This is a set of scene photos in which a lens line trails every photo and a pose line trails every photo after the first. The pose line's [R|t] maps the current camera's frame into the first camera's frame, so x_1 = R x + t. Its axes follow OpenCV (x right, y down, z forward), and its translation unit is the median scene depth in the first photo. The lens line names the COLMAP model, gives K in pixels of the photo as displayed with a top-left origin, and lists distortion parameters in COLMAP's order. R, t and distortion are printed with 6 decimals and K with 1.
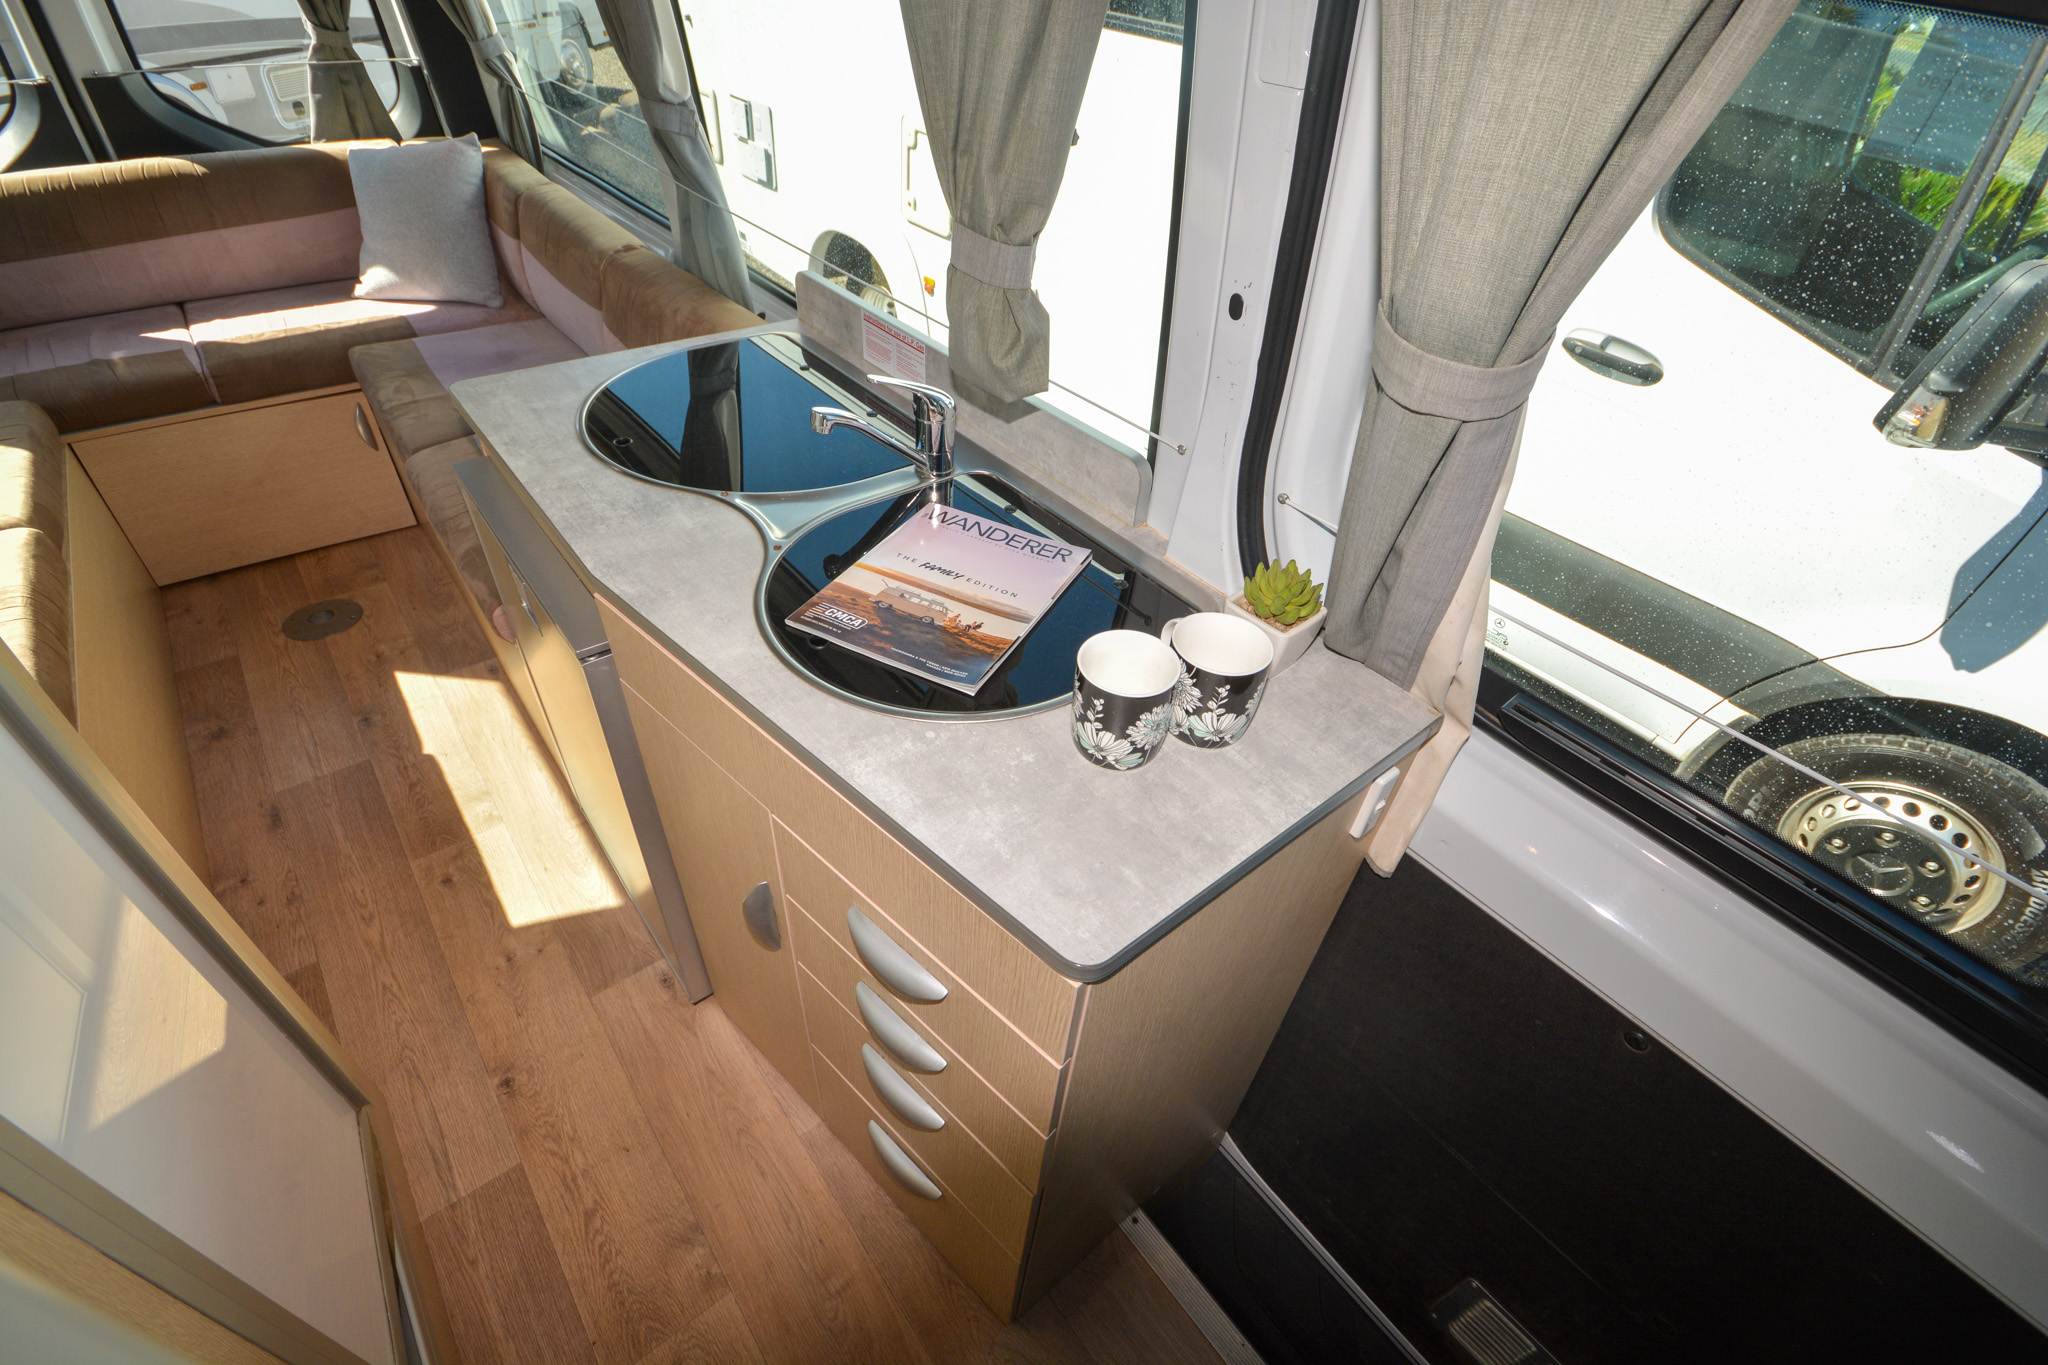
lens RADIAL K [[893.3, 0, 1018.9], [0, 893.3, 688.2], [0, 0, 1]] dist [0.023270, -0.019895]
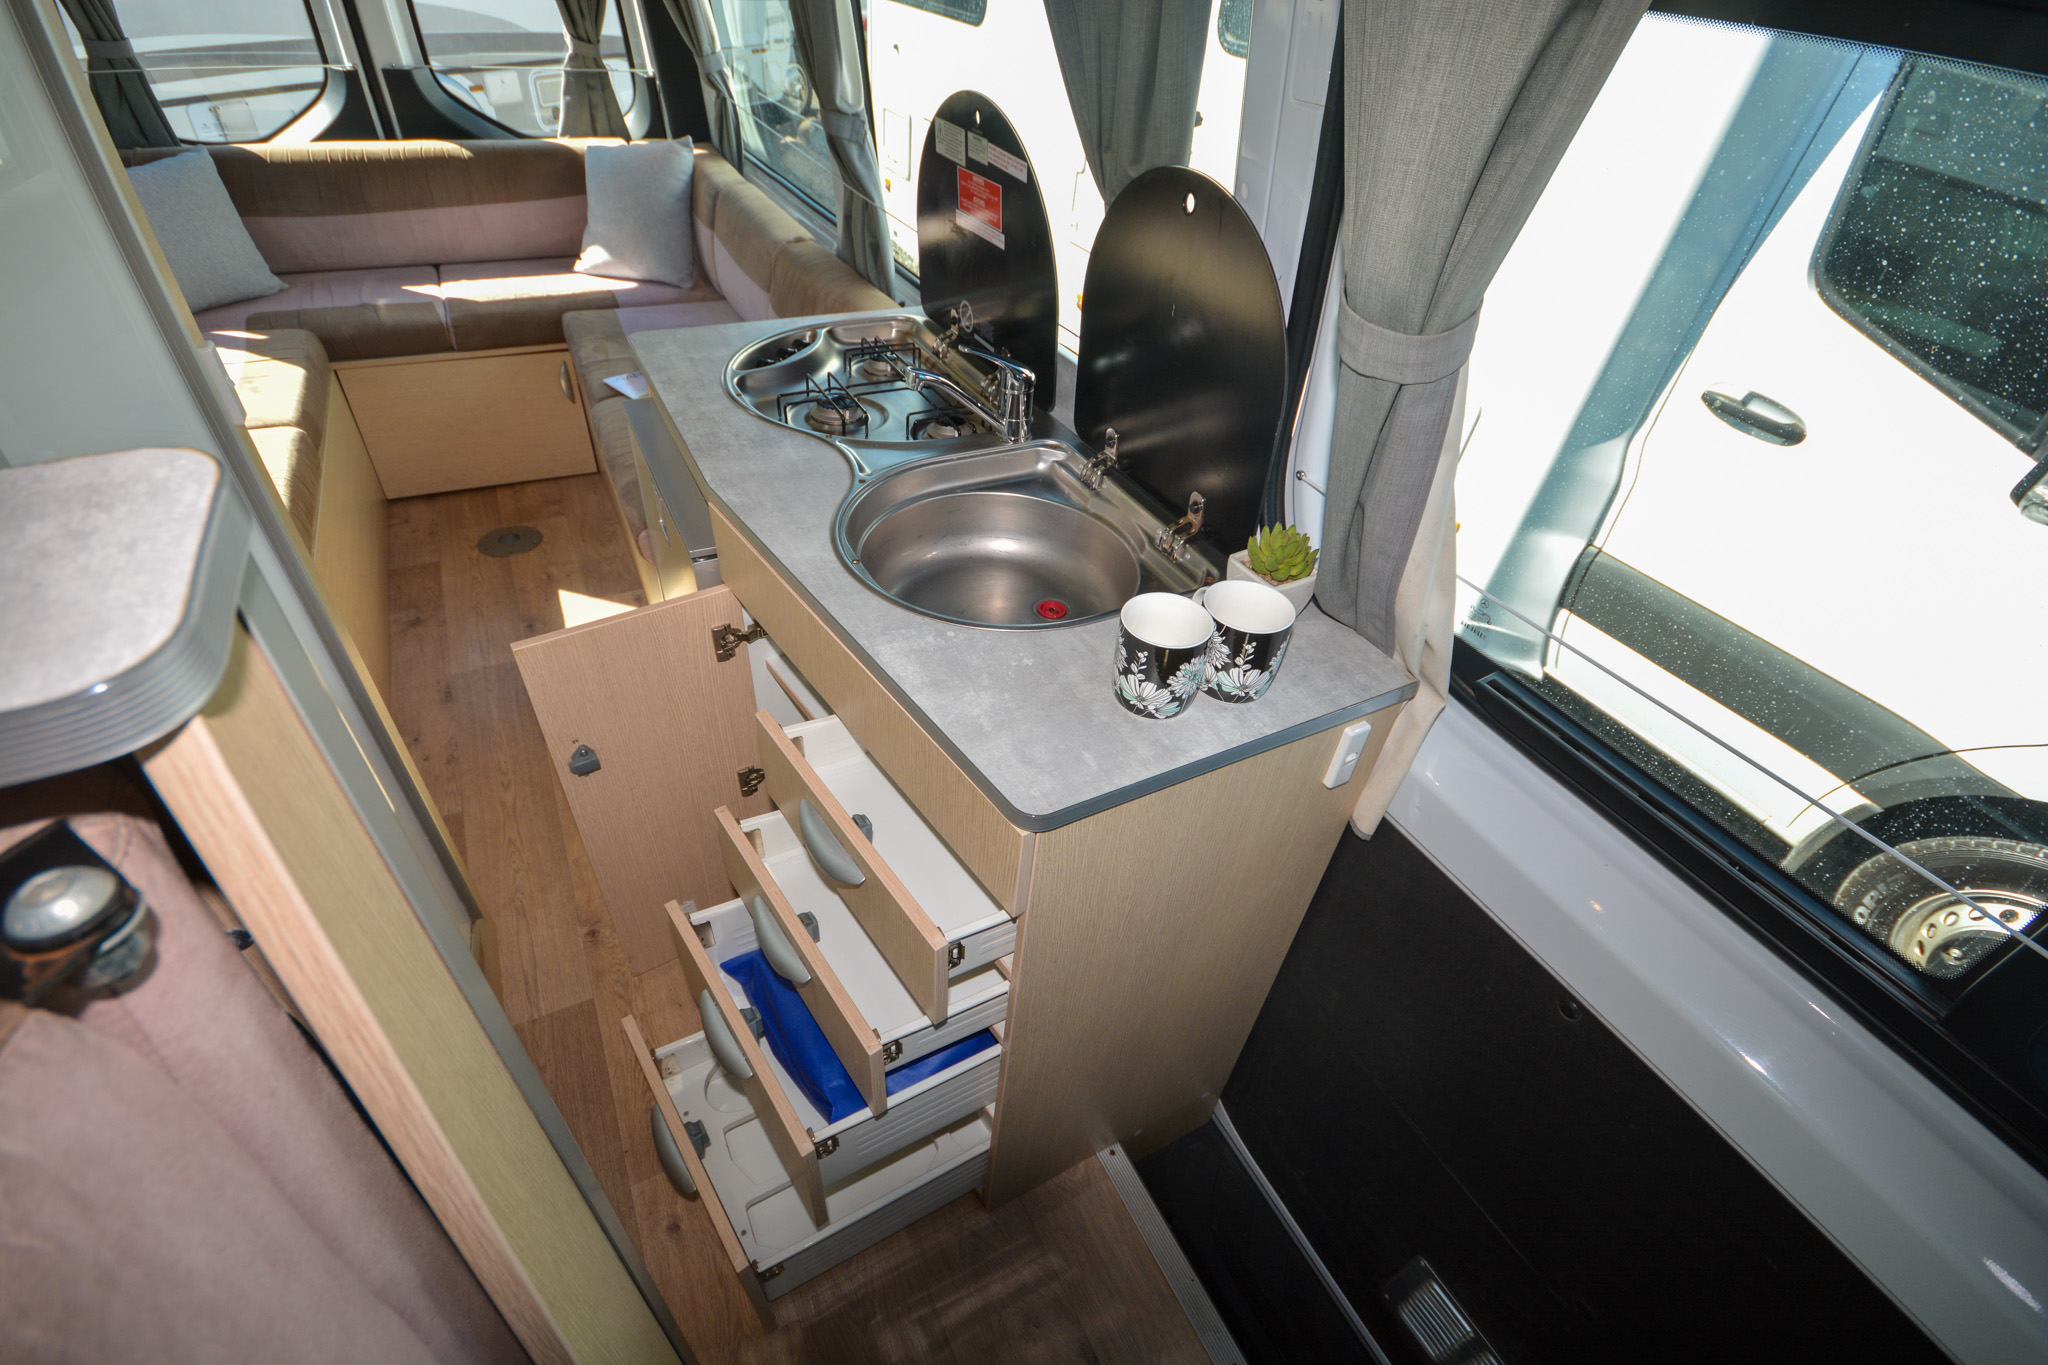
lens RADIAL K [[893.3, 0, 1018.9], [0, 893.3, 688.2], [0, 0, 1]] dist [0.023270, -0.019895]
pose [[0.982019, 0.127846, -0.138905, 0.064672], [-0.131665, 0.991119, -0.018619, 0.052884], [0.135291, 0.036573, 0.990131, -0.060545]]
